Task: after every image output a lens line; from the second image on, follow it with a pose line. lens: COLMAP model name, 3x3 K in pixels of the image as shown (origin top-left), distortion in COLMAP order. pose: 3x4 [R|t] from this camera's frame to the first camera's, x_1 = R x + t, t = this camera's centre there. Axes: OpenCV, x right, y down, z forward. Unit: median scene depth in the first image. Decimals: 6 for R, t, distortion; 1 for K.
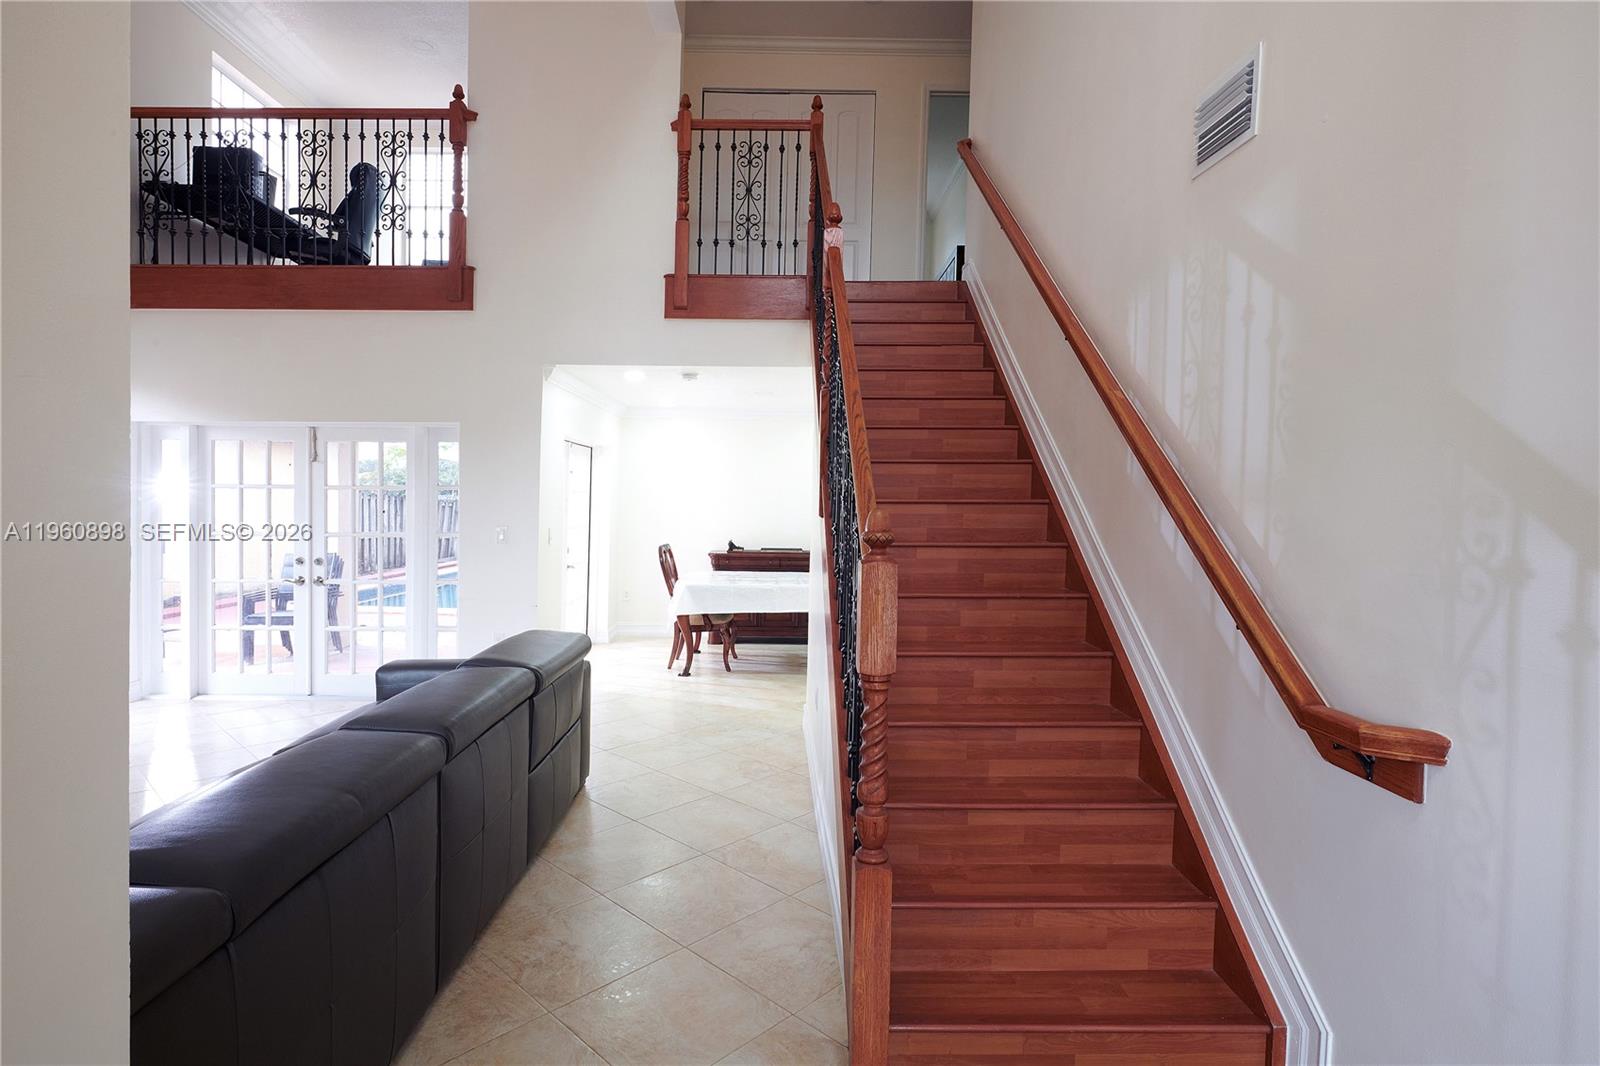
lens RADIAL K [[832.7, 0, 796.0], [0, 832.7, 533.6], [0, 0, 1]] dist [-0.001560, -0.001235]
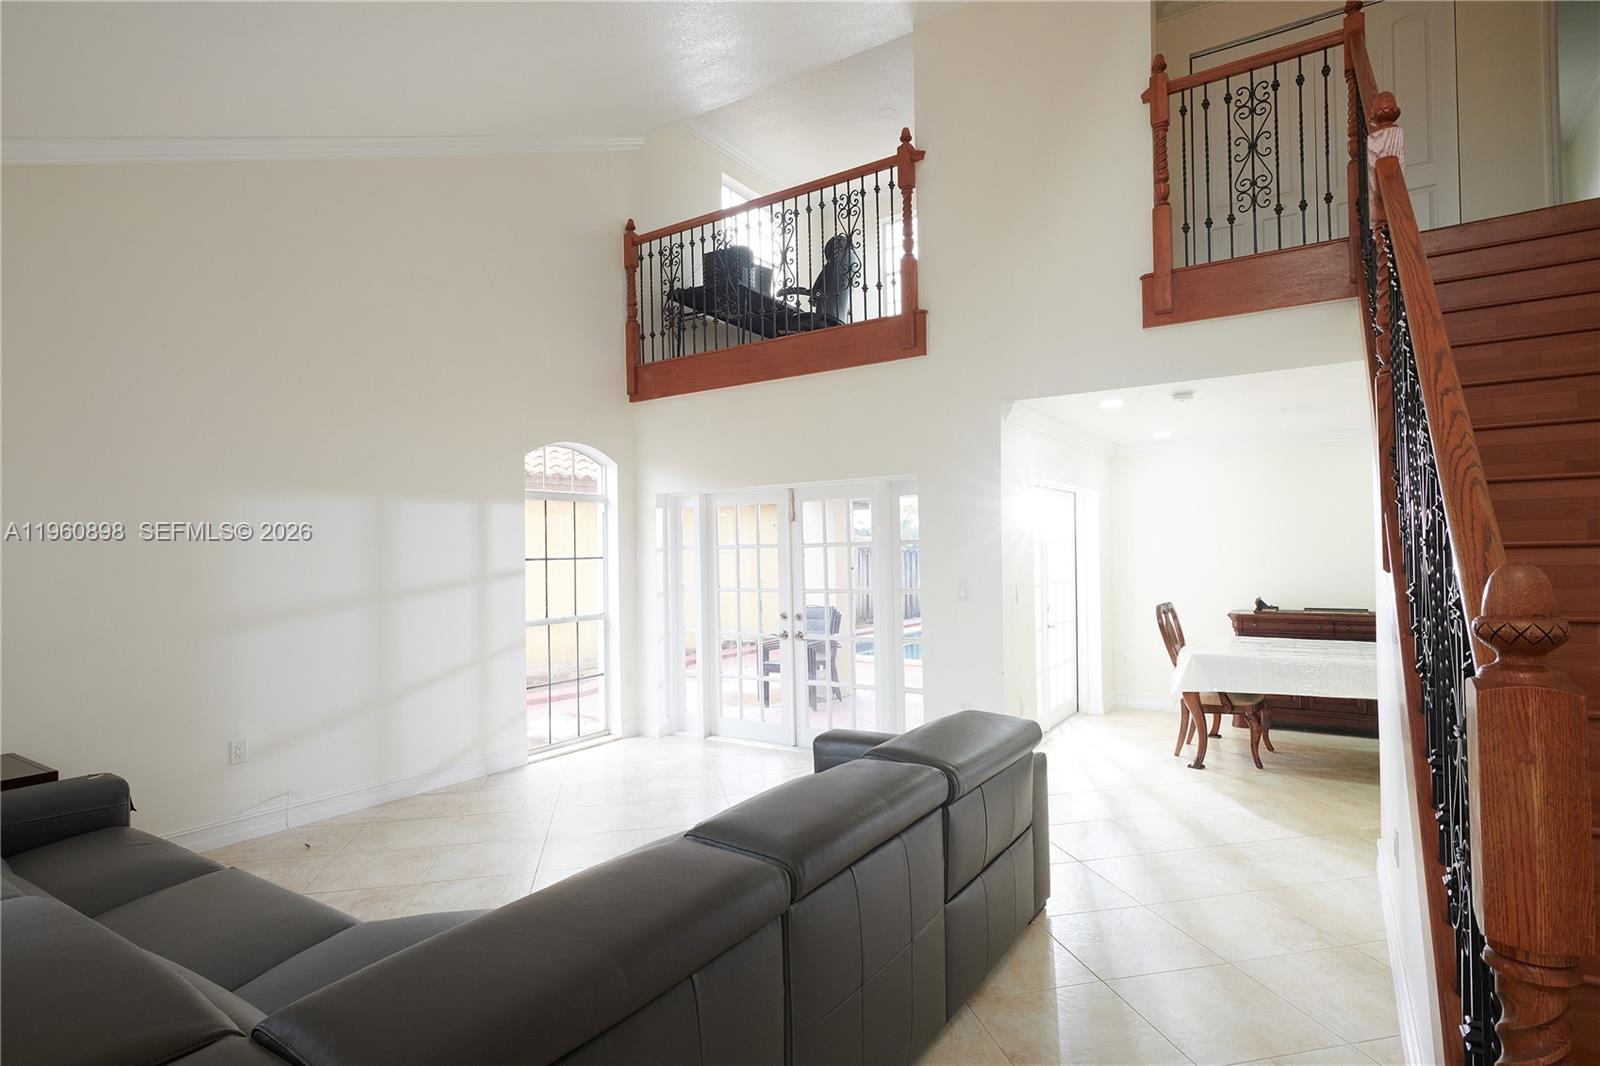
lens RADIAL K [[832.7, 0, 785.4], [0, 832.7, 522.1], [0, 0, 1]] dist [-0.001560, -0.001235]
pose [[0.821293, -0.043754, -0.568827, 0.010837], [0.000500, 0.997110, -0.075975, -0.006468], [0.570507, 0.062113, 0.818941, 0.141495]]
